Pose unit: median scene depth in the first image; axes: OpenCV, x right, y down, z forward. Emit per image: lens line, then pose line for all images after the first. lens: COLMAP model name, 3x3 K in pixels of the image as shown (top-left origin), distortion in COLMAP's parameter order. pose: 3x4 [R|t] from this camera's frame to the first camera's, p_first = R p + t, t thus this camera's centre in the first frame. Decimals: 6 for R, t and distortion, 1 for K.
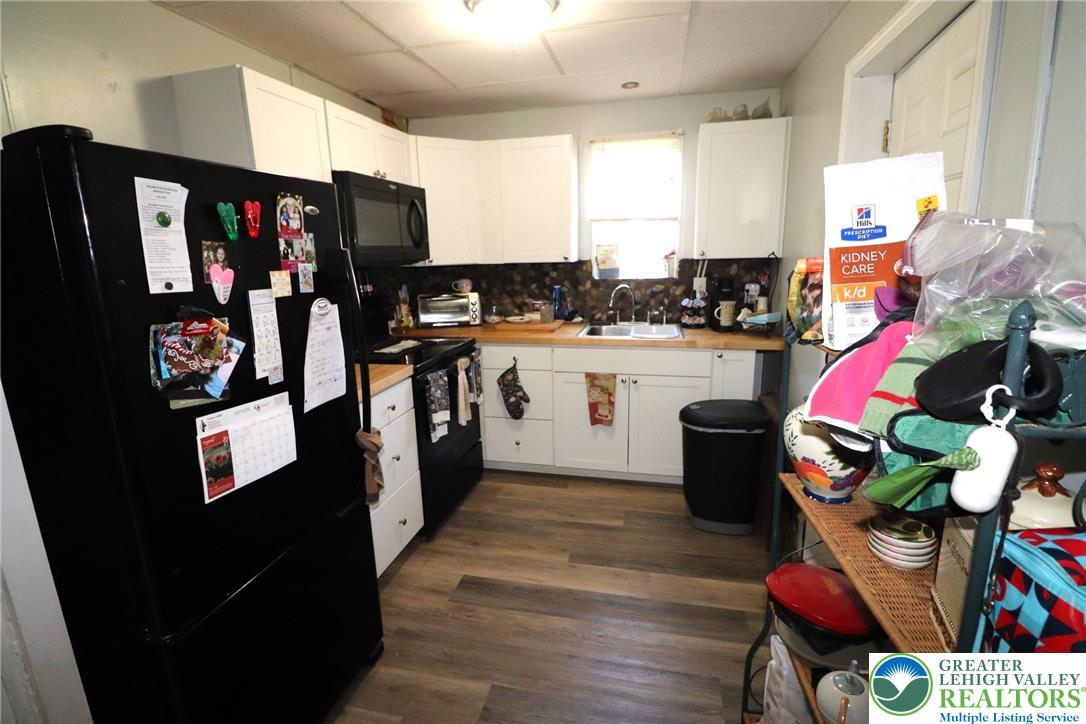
lens RADIAL K [[503.0, 0, 542.6], [0, 503.0, 355.1], [0, 0, 1]] dist [0.002852, -0.016256]
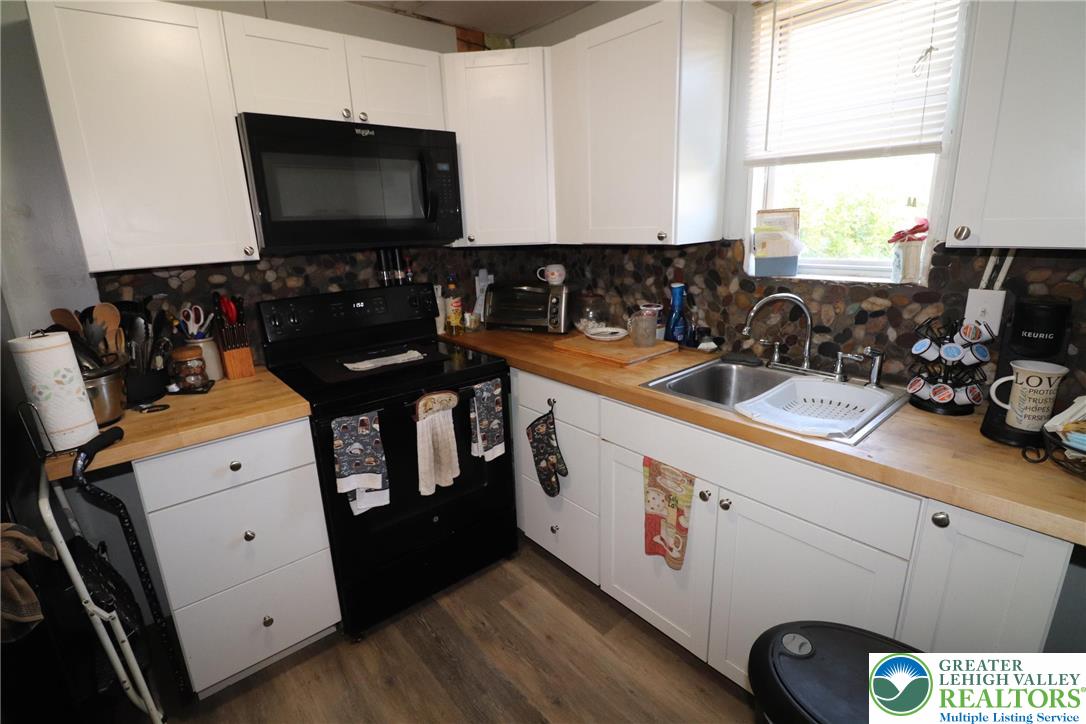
lens RADIAL K [[503.0, 0, 542.6], [0, 503.0, 355.1], [0, 0, 1]] dist [0.002852, -0.016256]
pose [[0.805179, 0.147710, -0.574341, 0.271195], [-0.109662, 0.988867, 0.100582, -0.106142], [0.582804, -0.018003, 0.812413, 0.474492]]
